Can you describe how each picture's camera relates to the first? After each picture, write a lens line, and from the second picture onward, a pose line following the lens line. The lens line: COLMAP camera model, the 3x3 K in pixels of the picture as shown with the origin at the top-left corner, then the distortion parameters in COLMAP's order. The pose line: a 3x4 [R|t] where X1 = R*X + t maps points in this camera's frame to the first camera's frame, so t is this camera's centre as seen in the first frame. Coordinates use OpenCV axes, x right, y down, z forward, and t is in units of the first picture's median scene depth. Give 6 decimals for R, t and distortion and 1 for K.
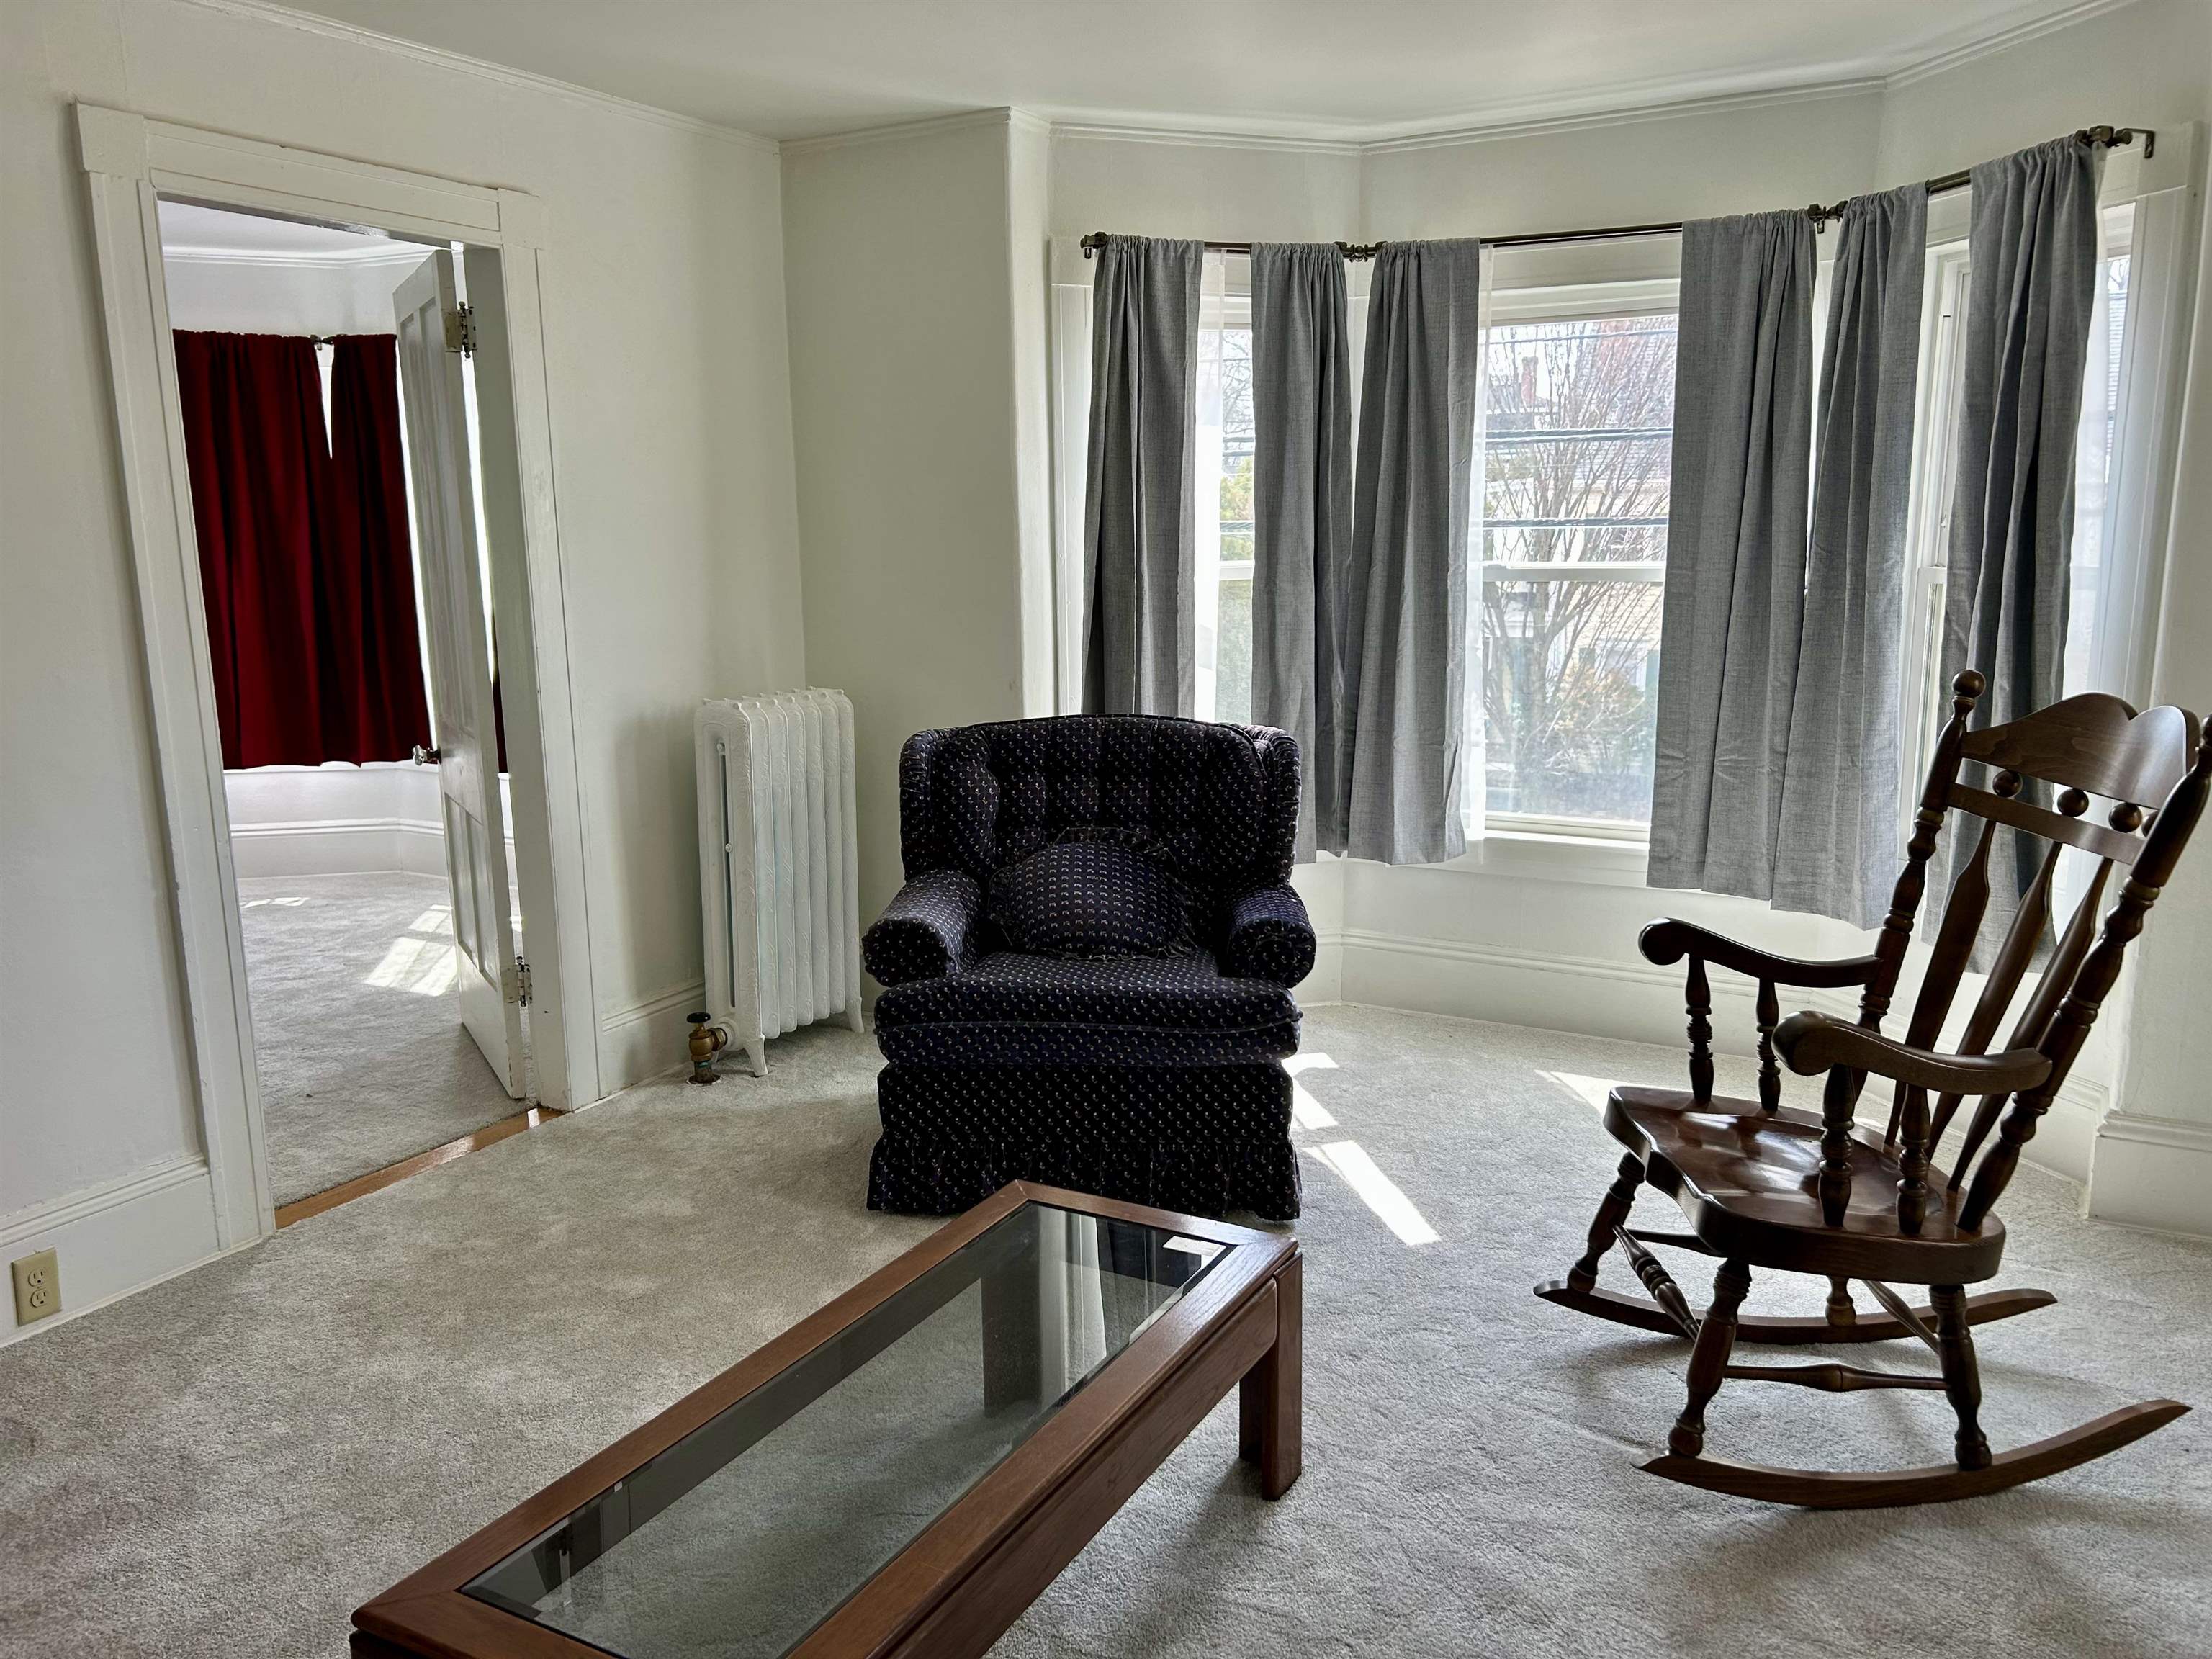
lens RADIAL K [[1679.7, 0, 1106.0], [0, 1679.7, 829.5], [0, 0, 1]] dist [0.014748, 0.006176]
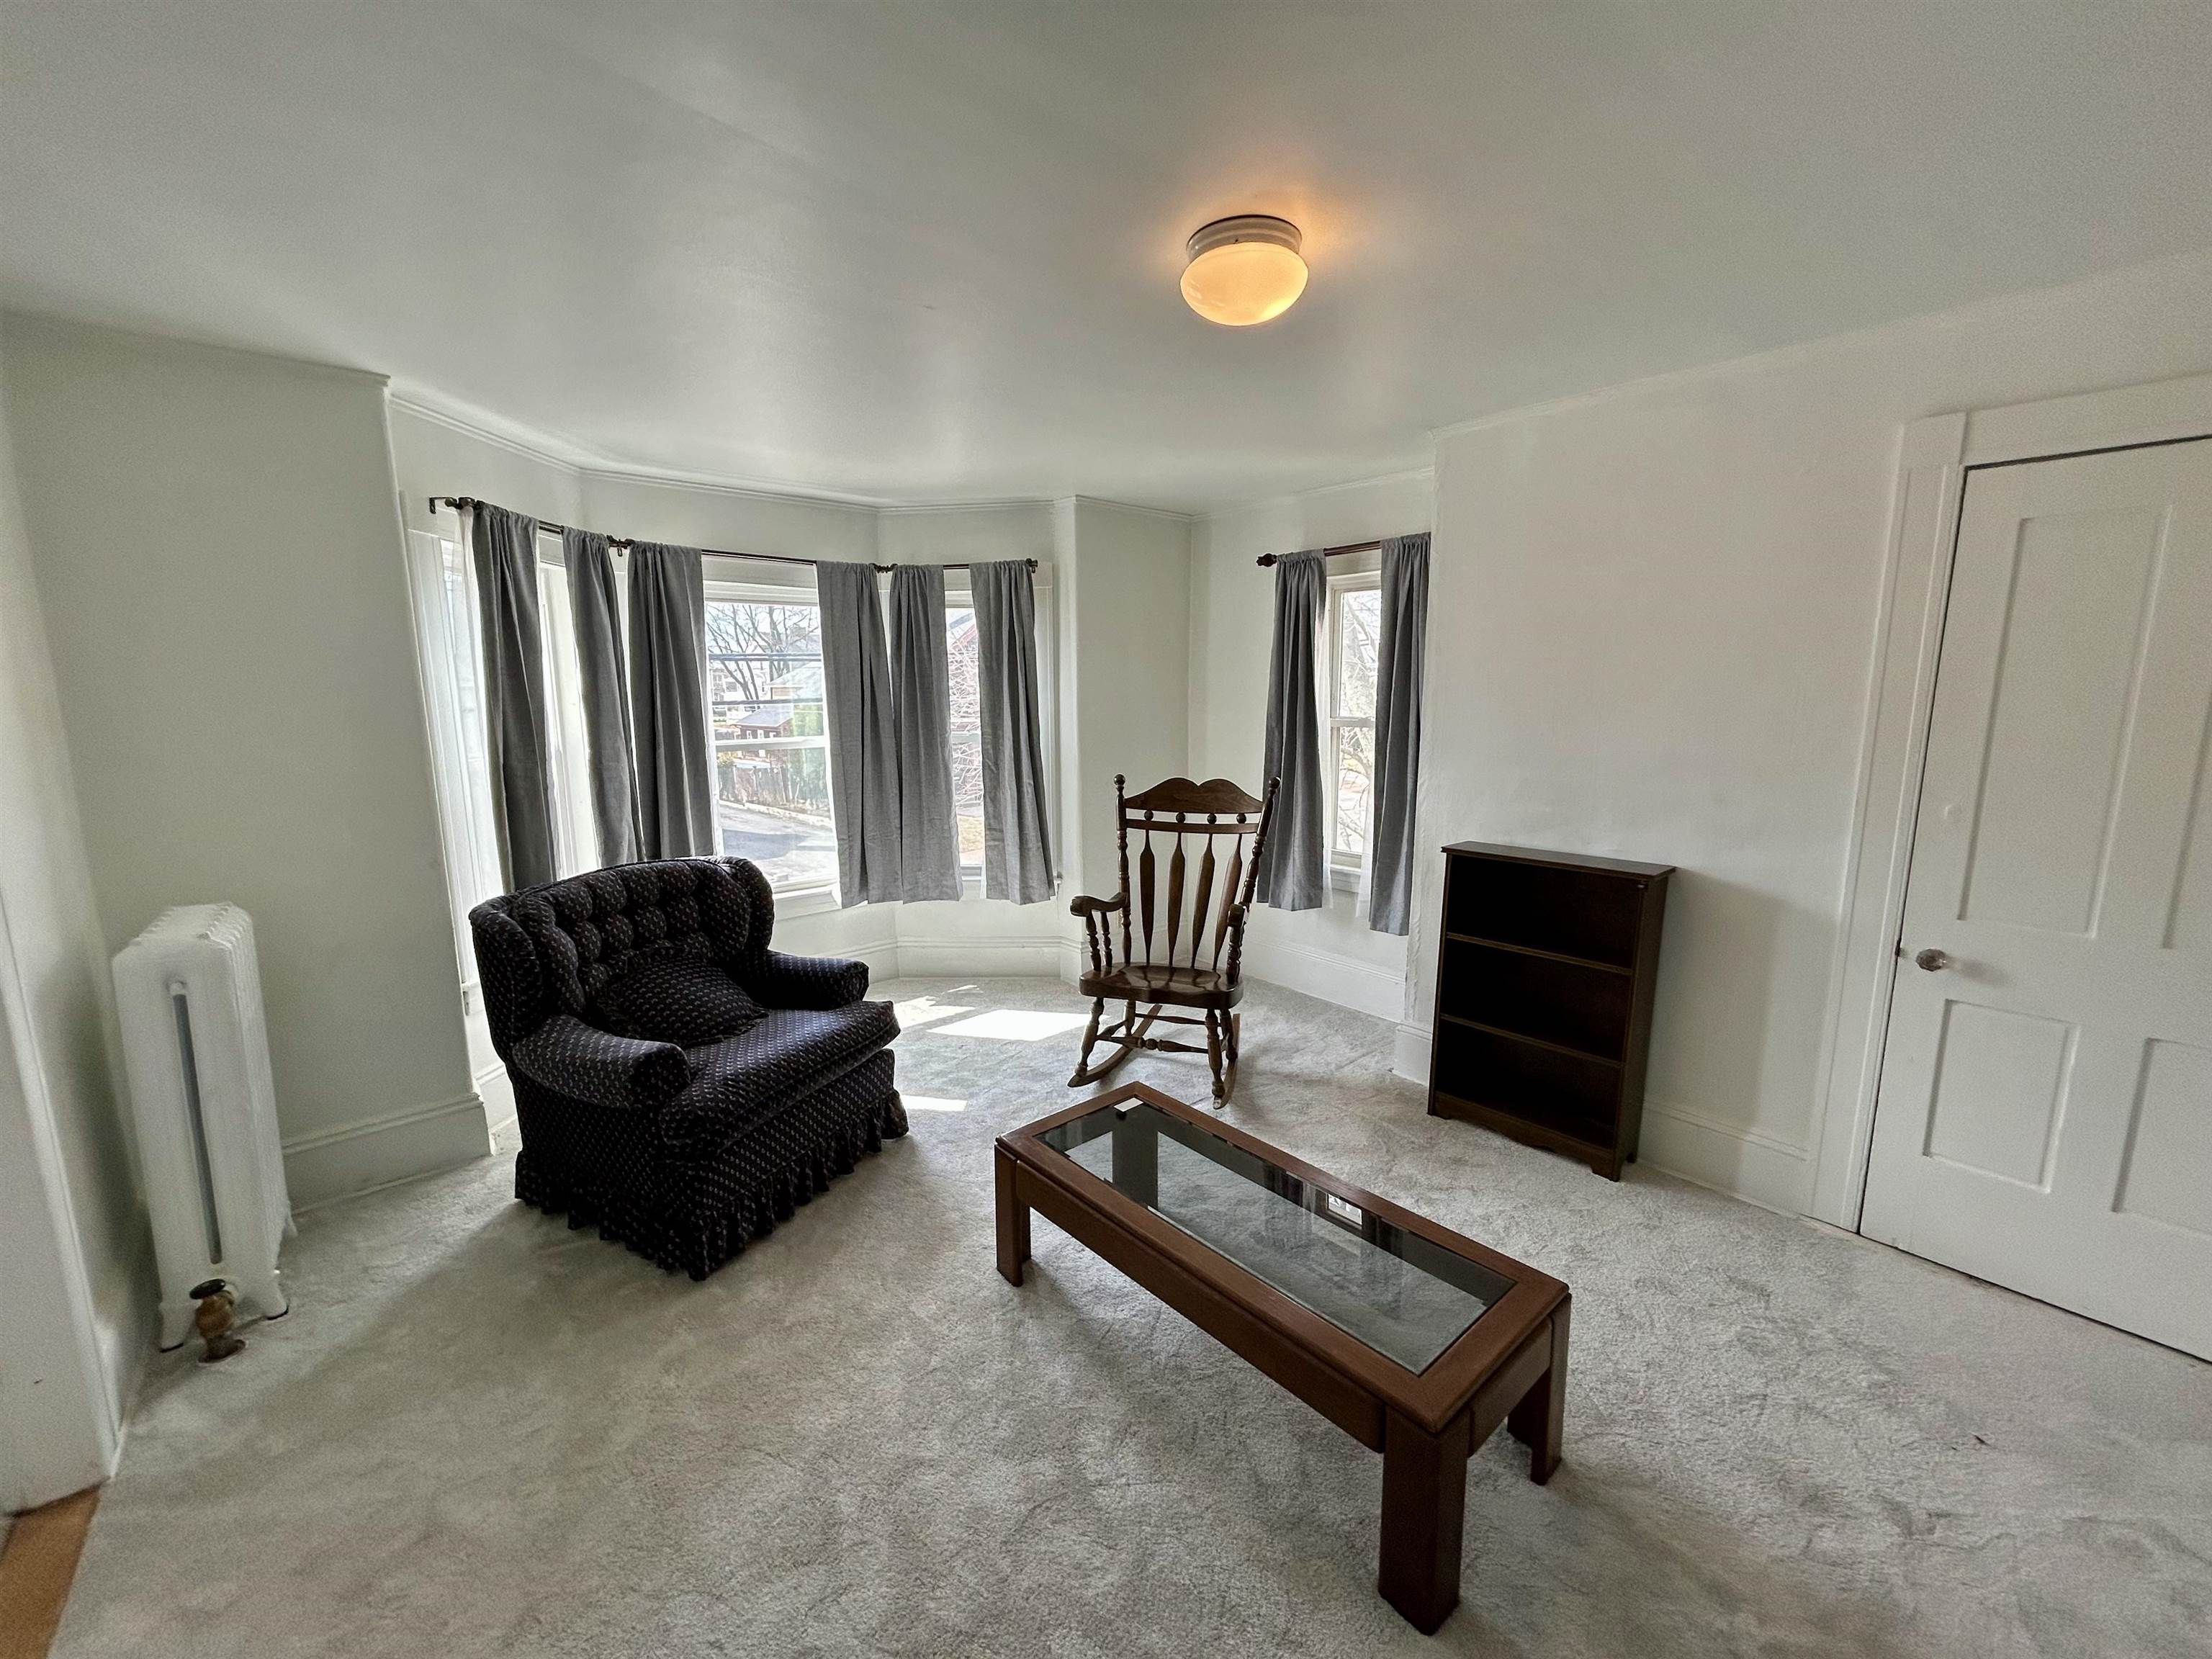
lens RADIAL K [[884.0, 0, 1106.0], [0, 884.0, 829.5], [0, 0, 1]] dist [-0.001979, 0.000255]
pose [[0.353170, -0.139727, 0.925066, -0.499940], [0.184203, 0.979814, 0.077672, -0.080073], [-0.917246, 0.142968, 0.371779, 0.372411]]
